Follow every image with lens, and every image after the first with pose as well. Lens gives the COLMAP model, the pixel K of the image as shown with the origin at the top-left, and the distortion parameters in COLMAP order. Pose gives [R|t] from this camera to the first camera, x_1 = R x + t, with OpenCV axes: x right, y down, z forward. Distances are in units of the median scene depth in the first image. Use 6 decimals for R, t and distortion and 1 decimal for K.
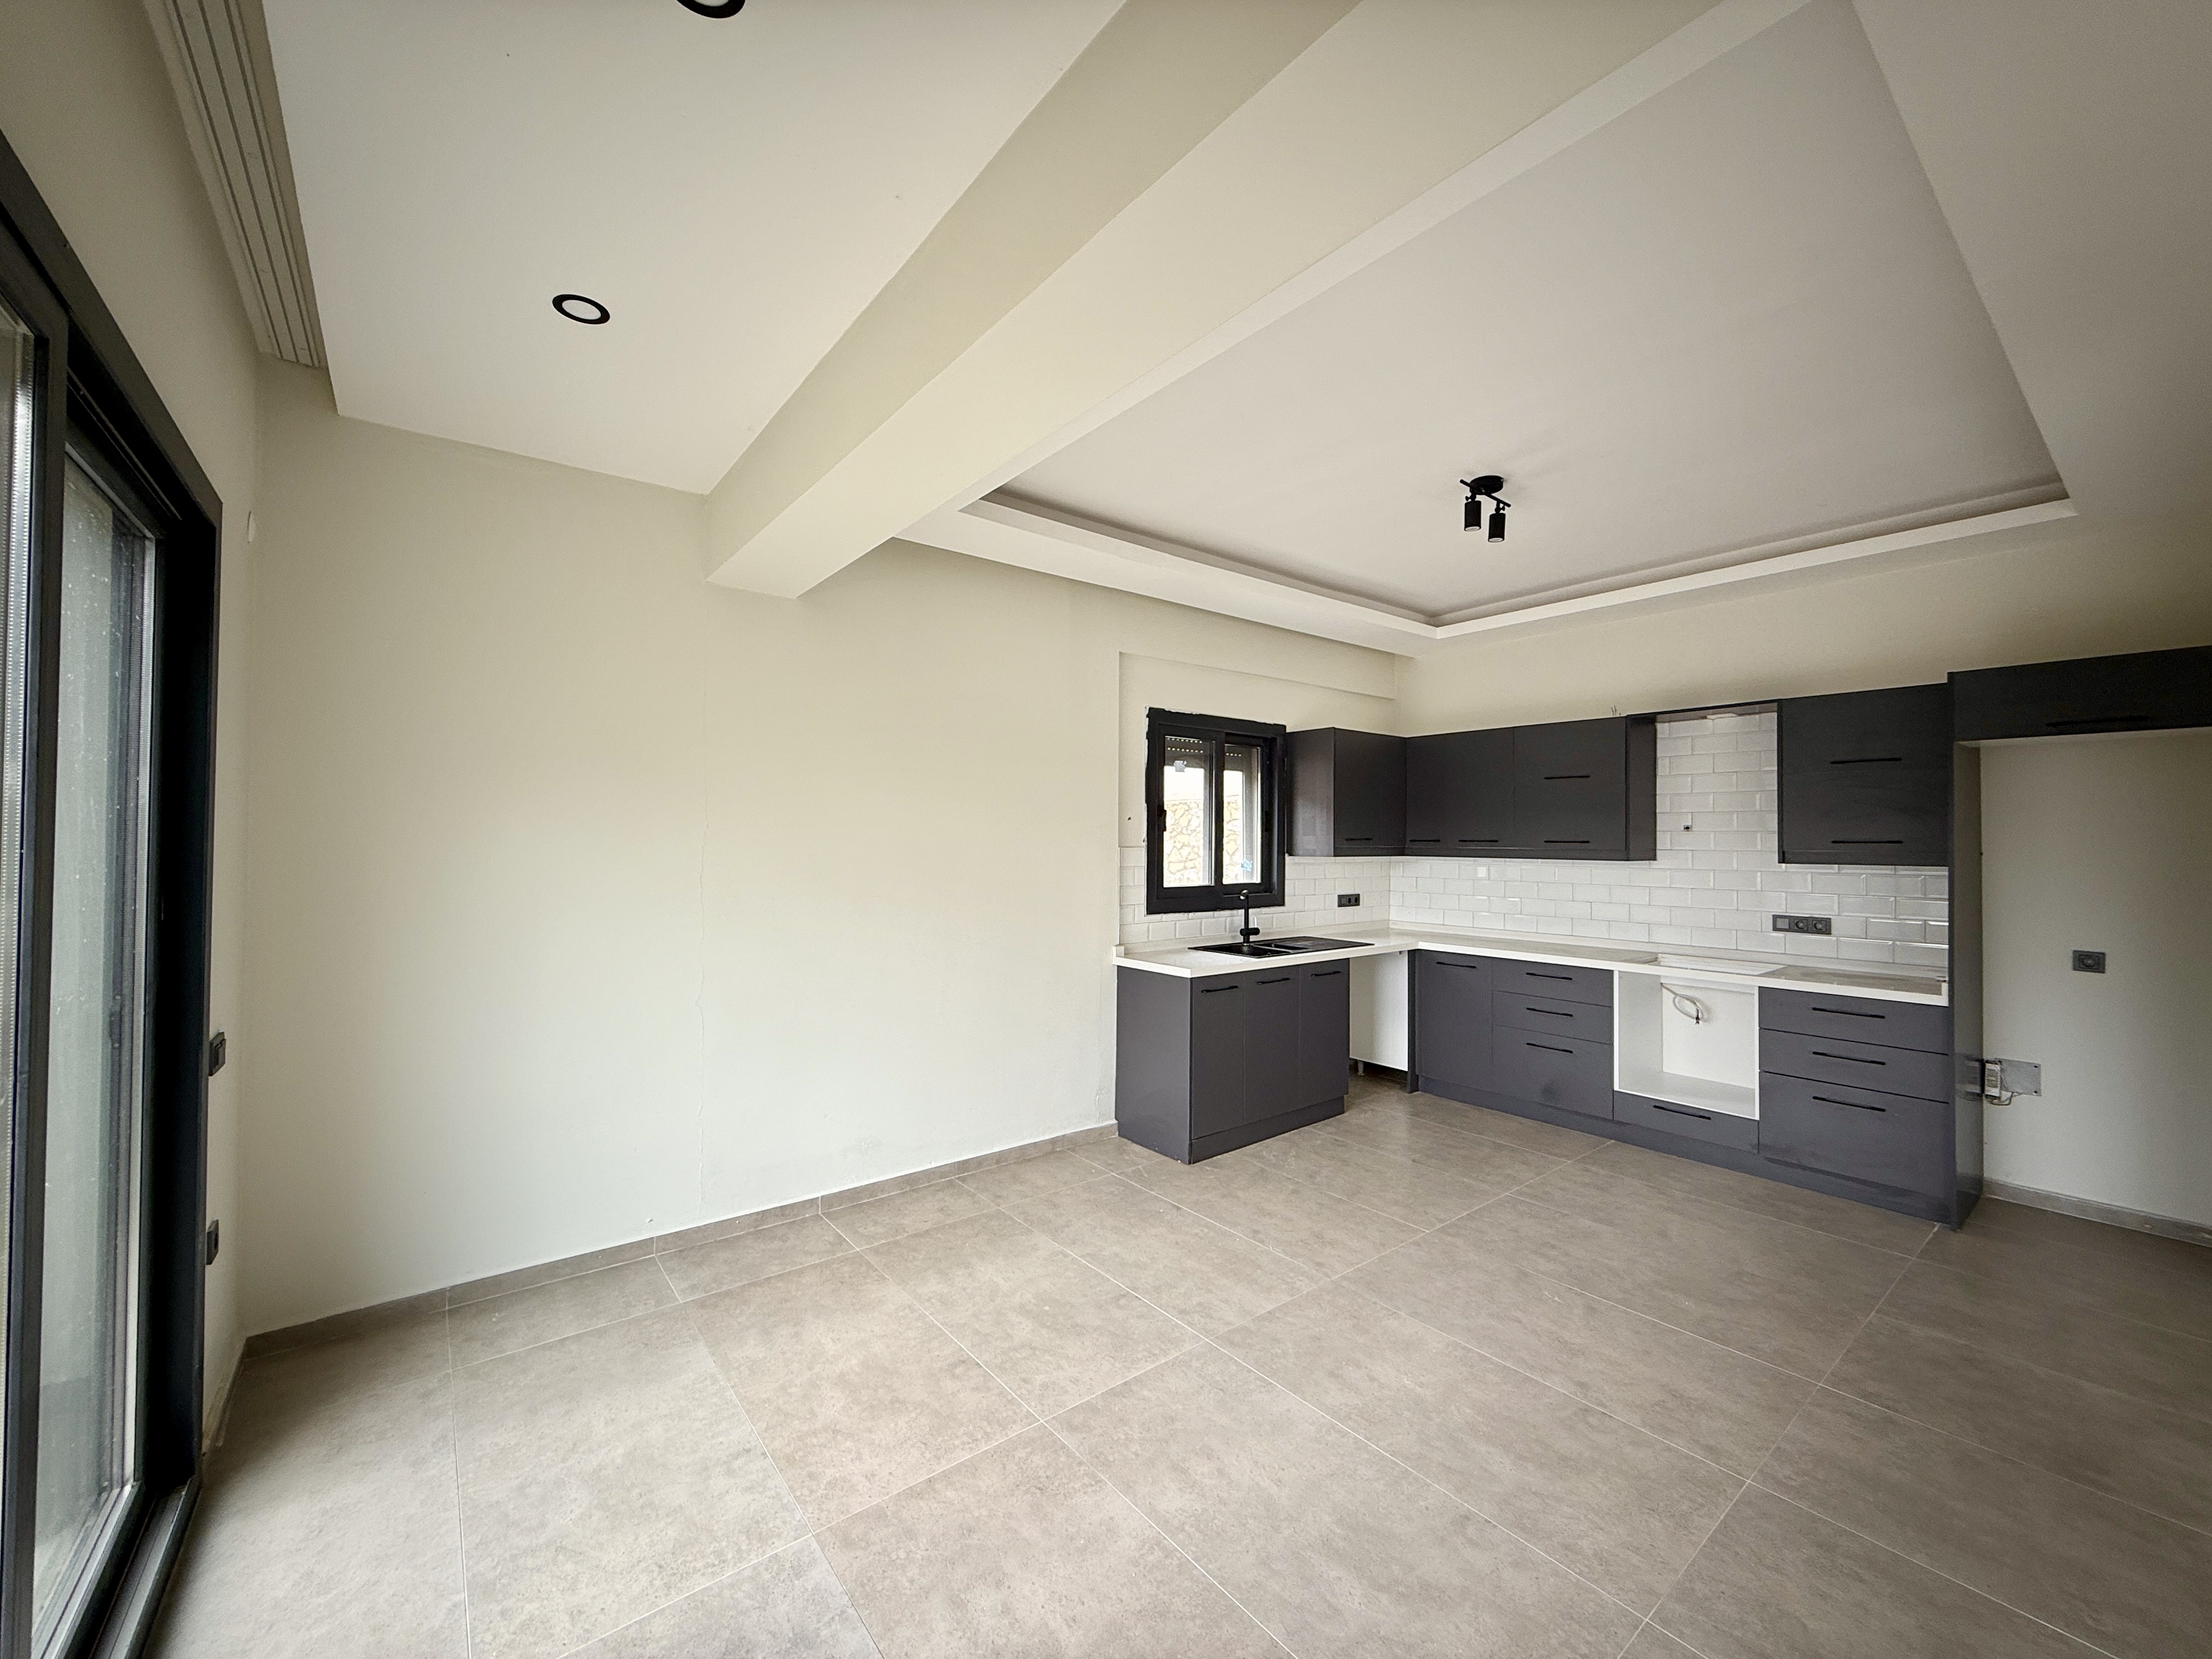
lens RADIAL K [[876.7, 0, 1101.0], [0, 876.7, 827.4], [0, 0, 1]] dist [-0.000722, 0.000491]
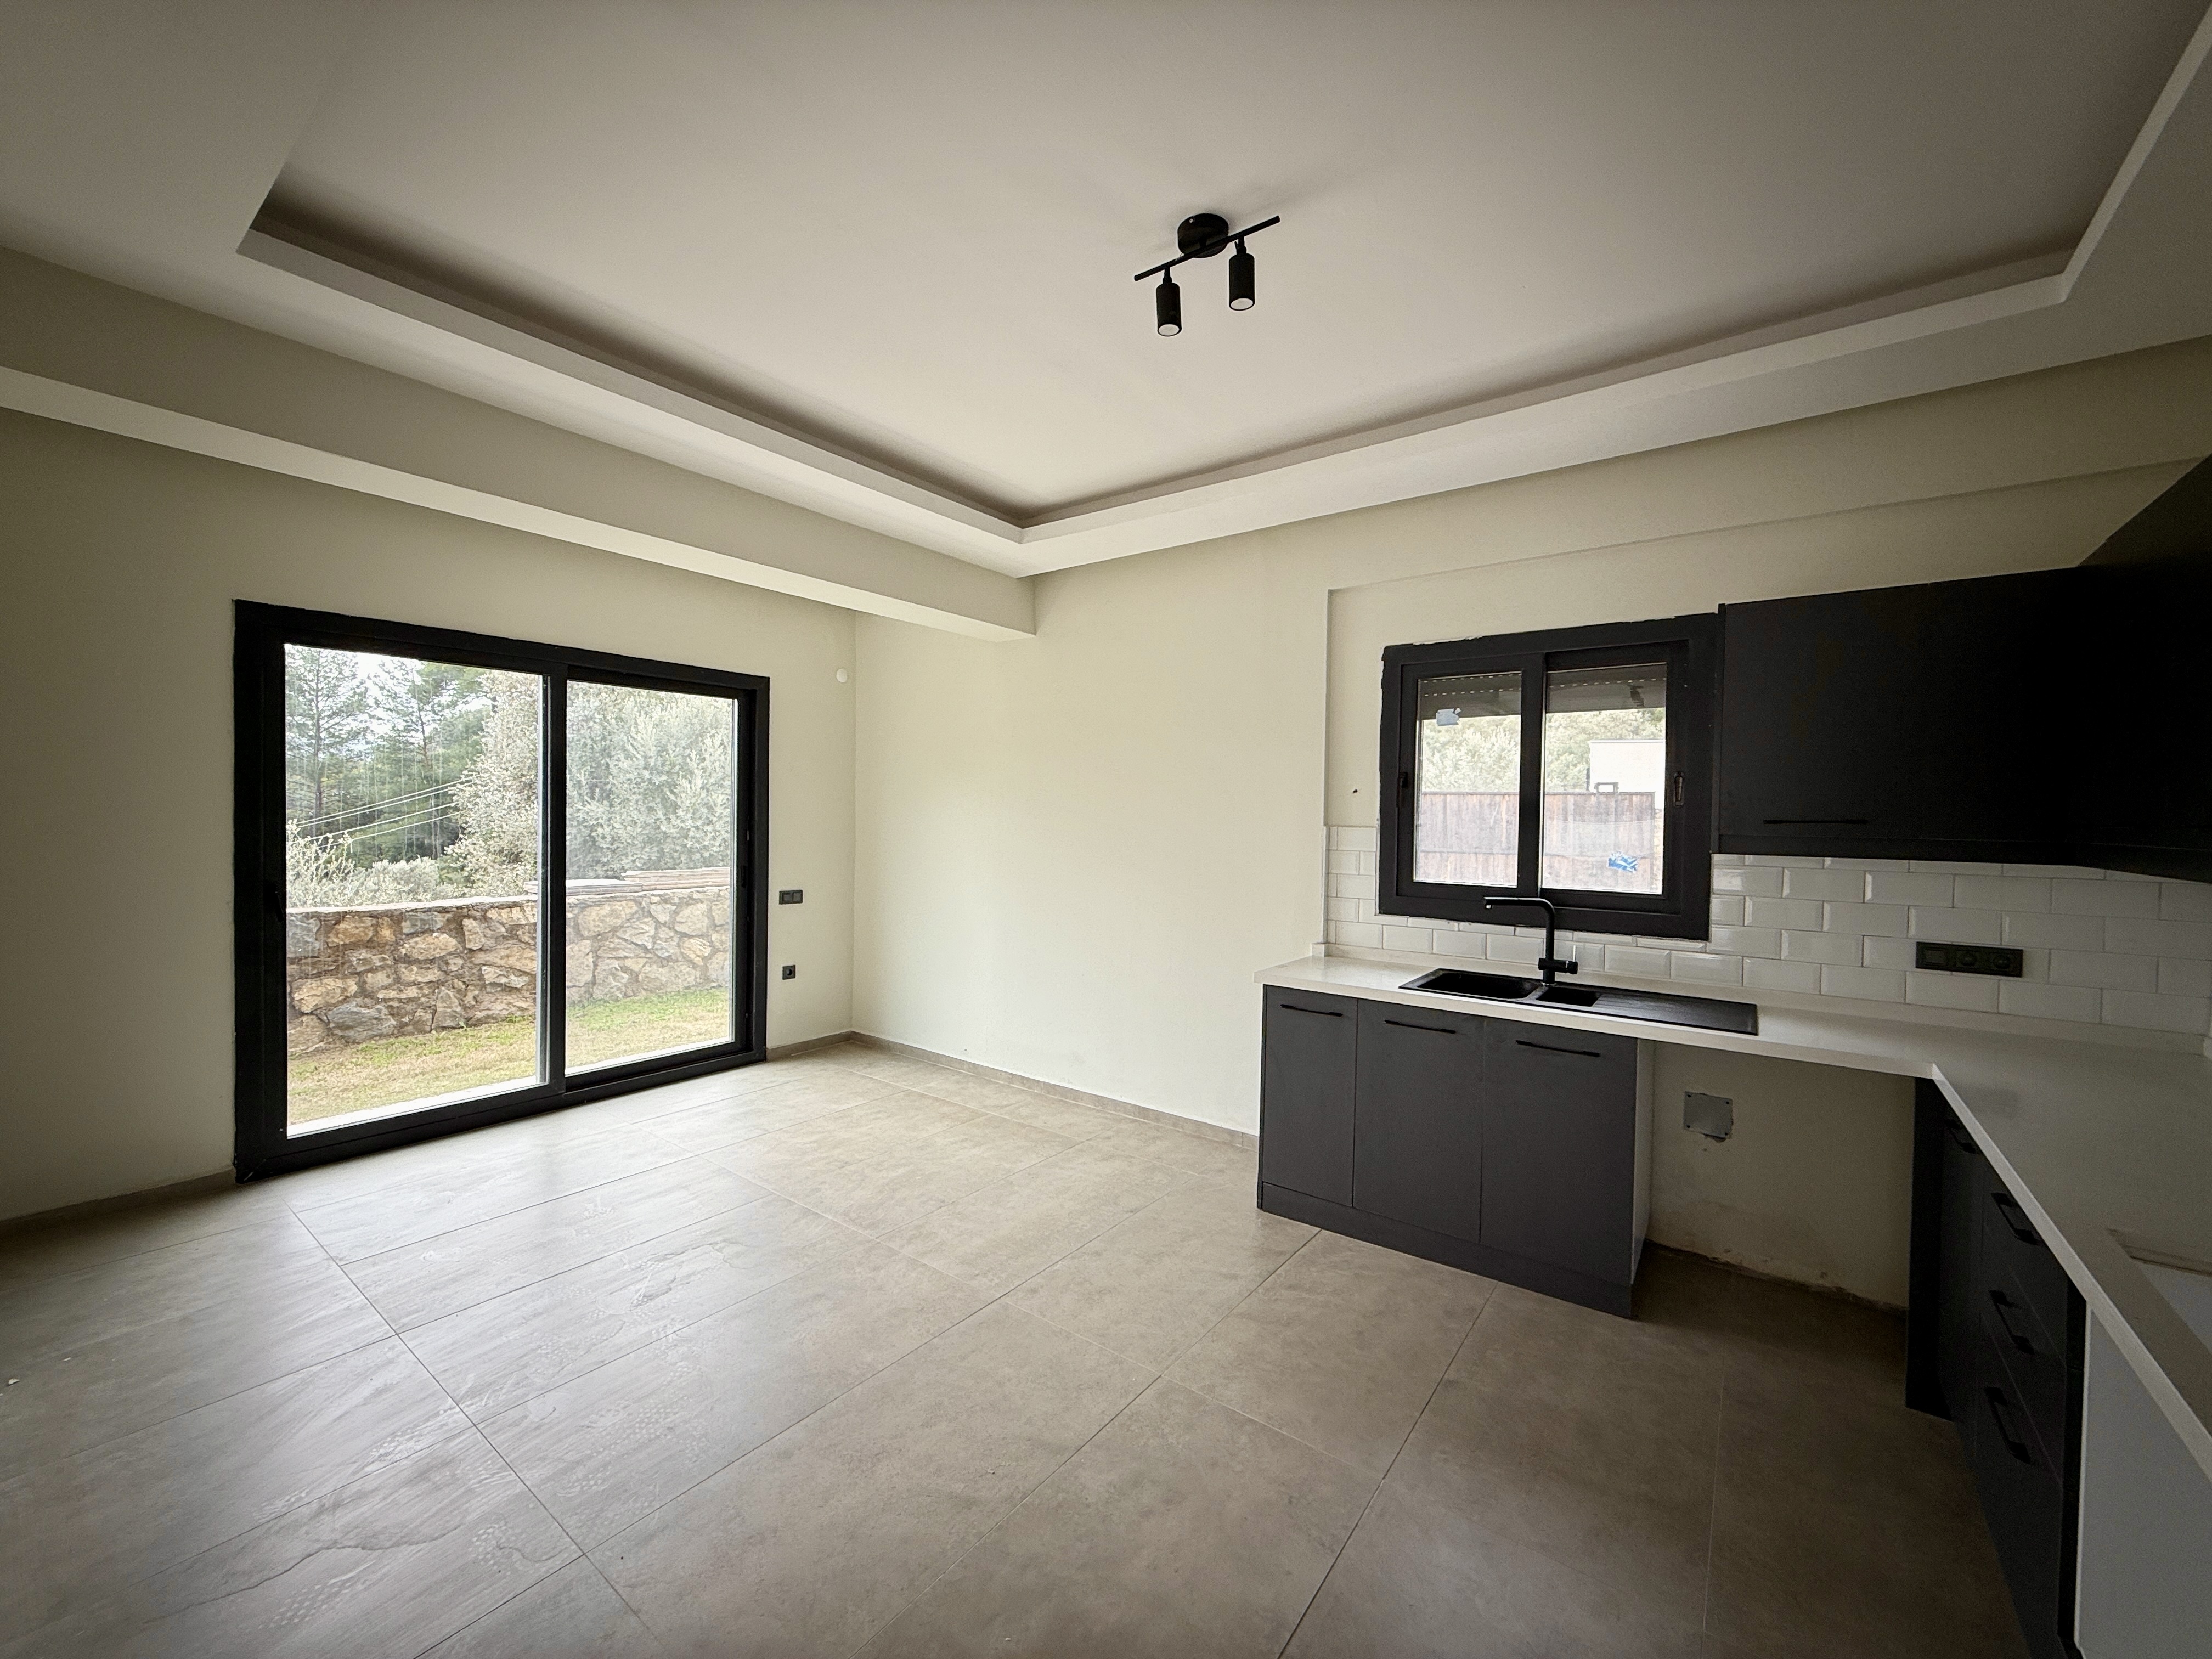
lens RADIAL K [[876.7, 0, 1101.0], [0, 876.7, 827.4], [0, 0, 1]] dist [-0.000722, 0.000491]
pose [[0.255722, 0.013197, -0.966660, 0.803236], [-0.001056, 0.999910, 0.013371, 0.013767], [0.966750, -0.002399, 0.255713, 0.606844]]
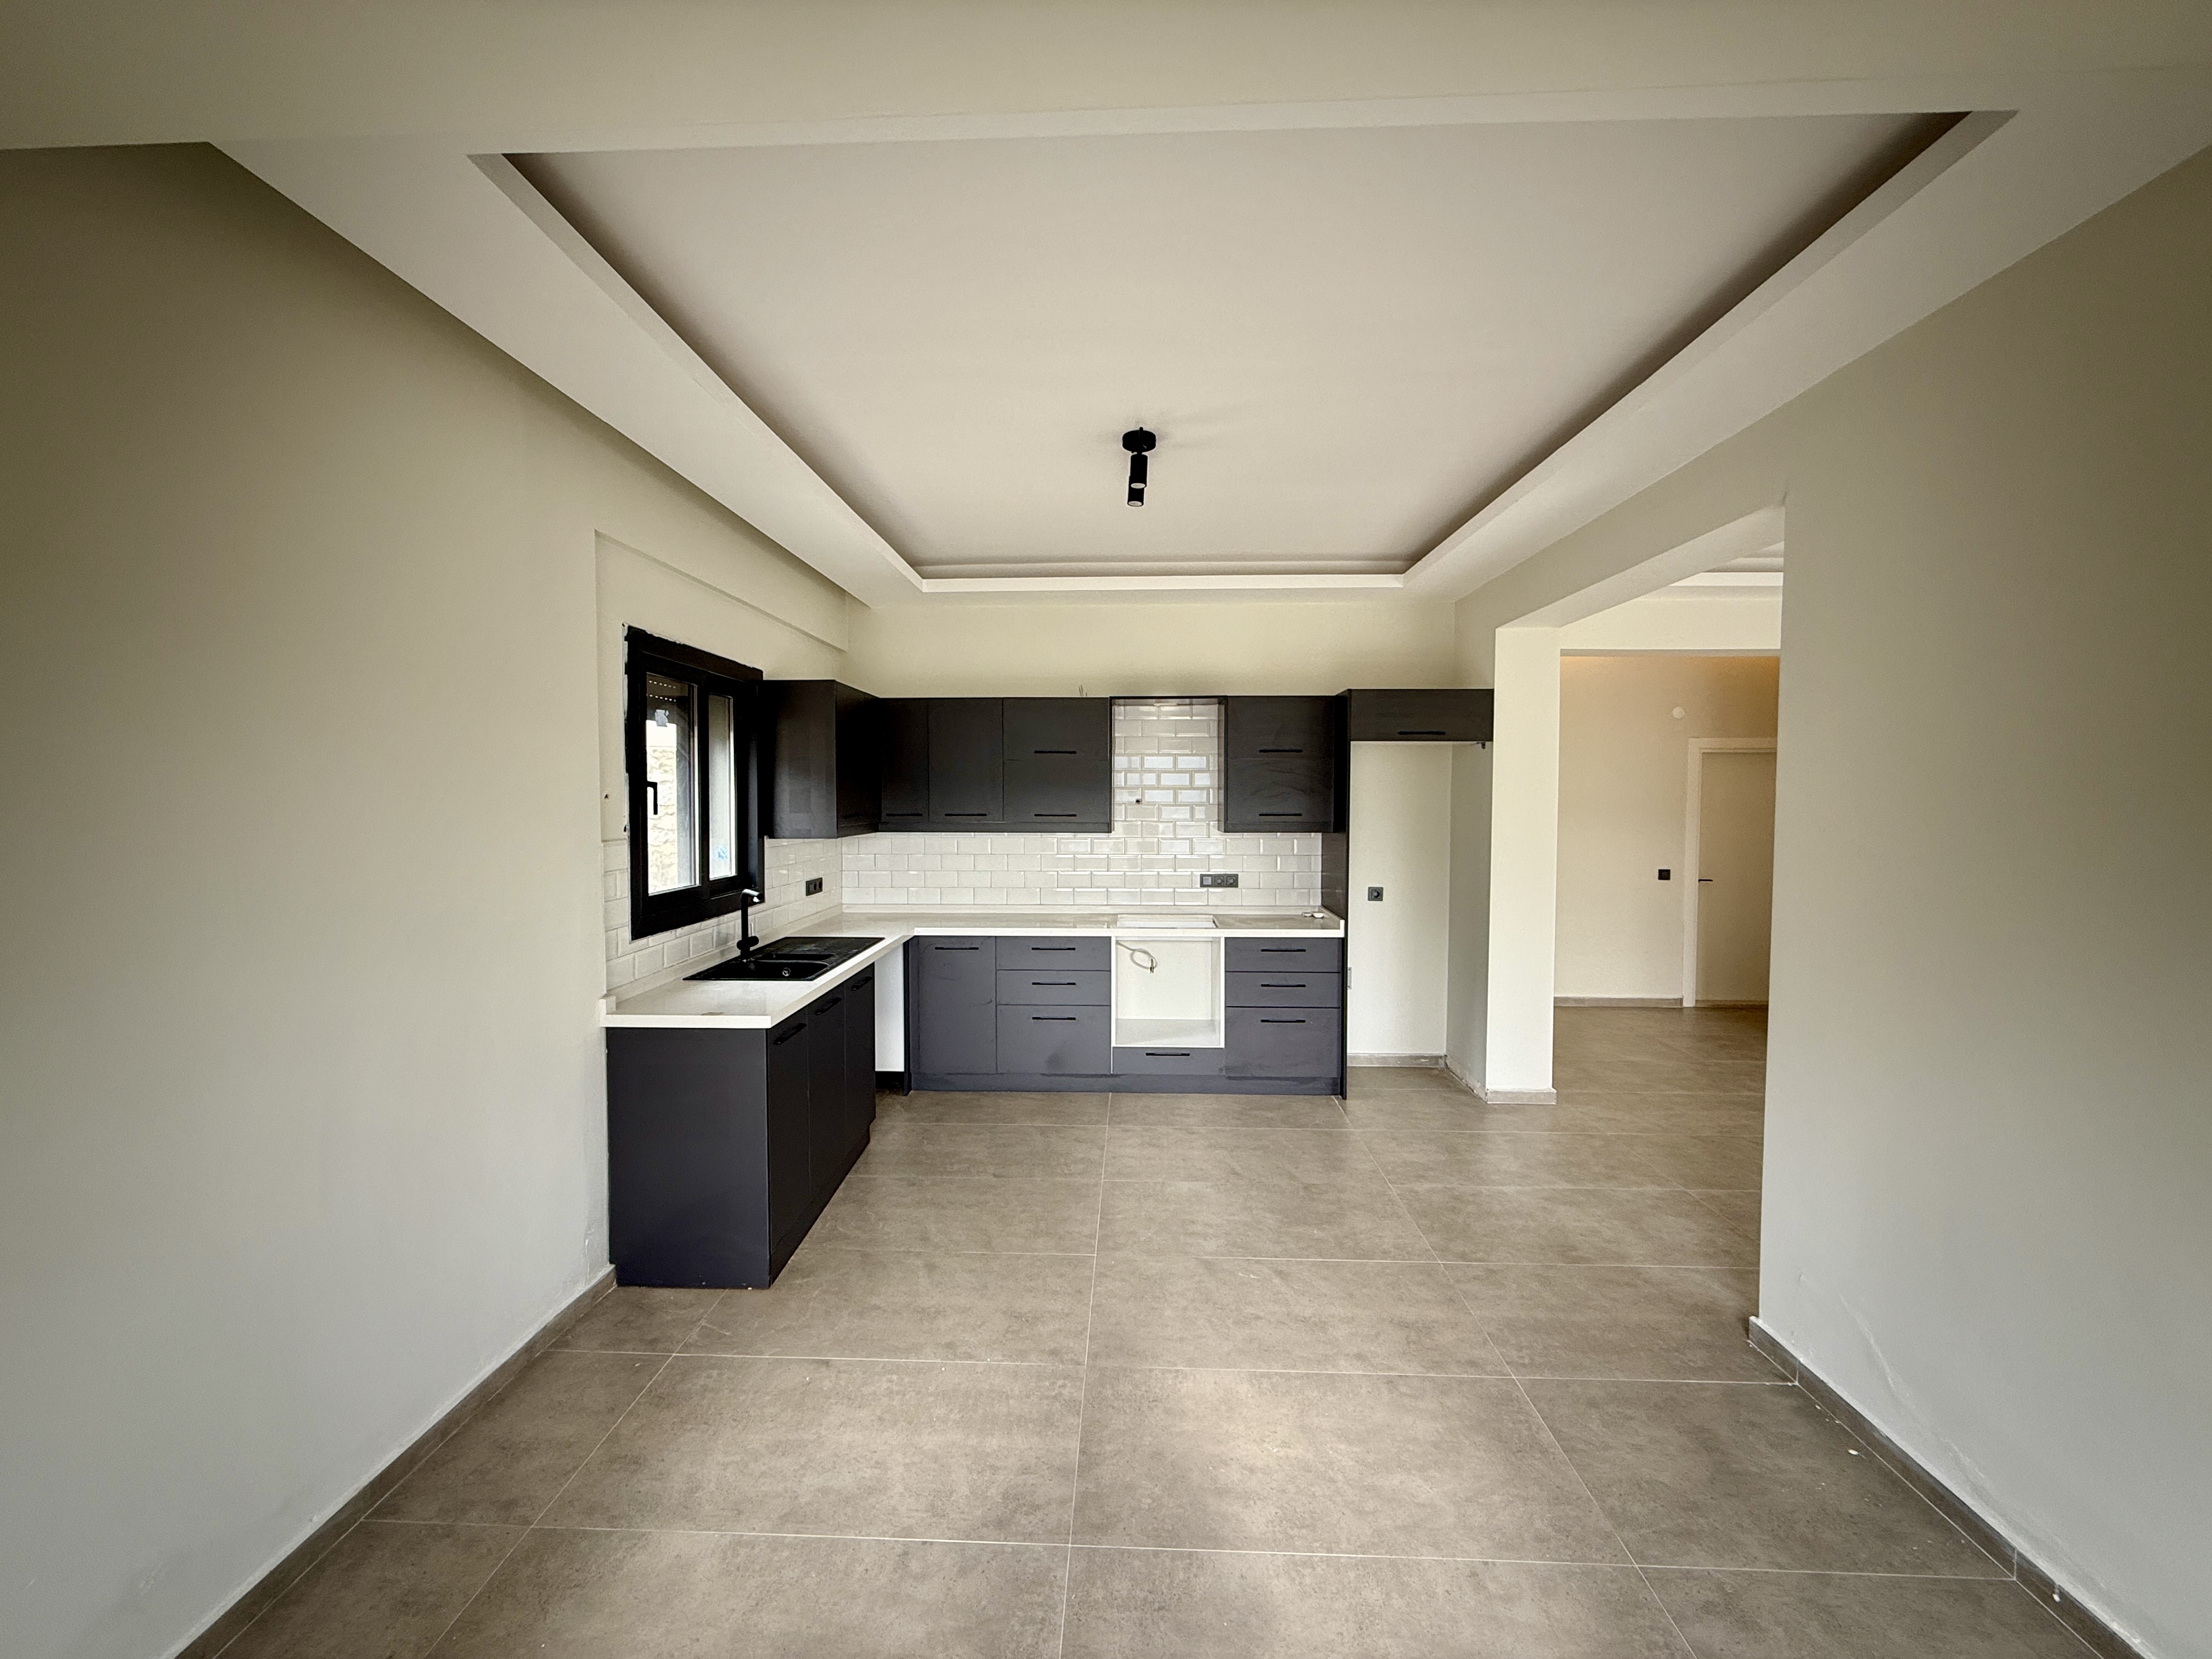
lens RADIAL K [[876.7, 0, 1101.0], [0, 876.7, 827.4], [0, 0, 1]] dist [-0.000722, 0.000491]
pose [[0.647570, -0.033076, 0.761288, -0.238066], [-0.007784, 0.998718, 0.050013, -0.023735], [-0.761966, -0.038313, 0.646483, 0.329142]]
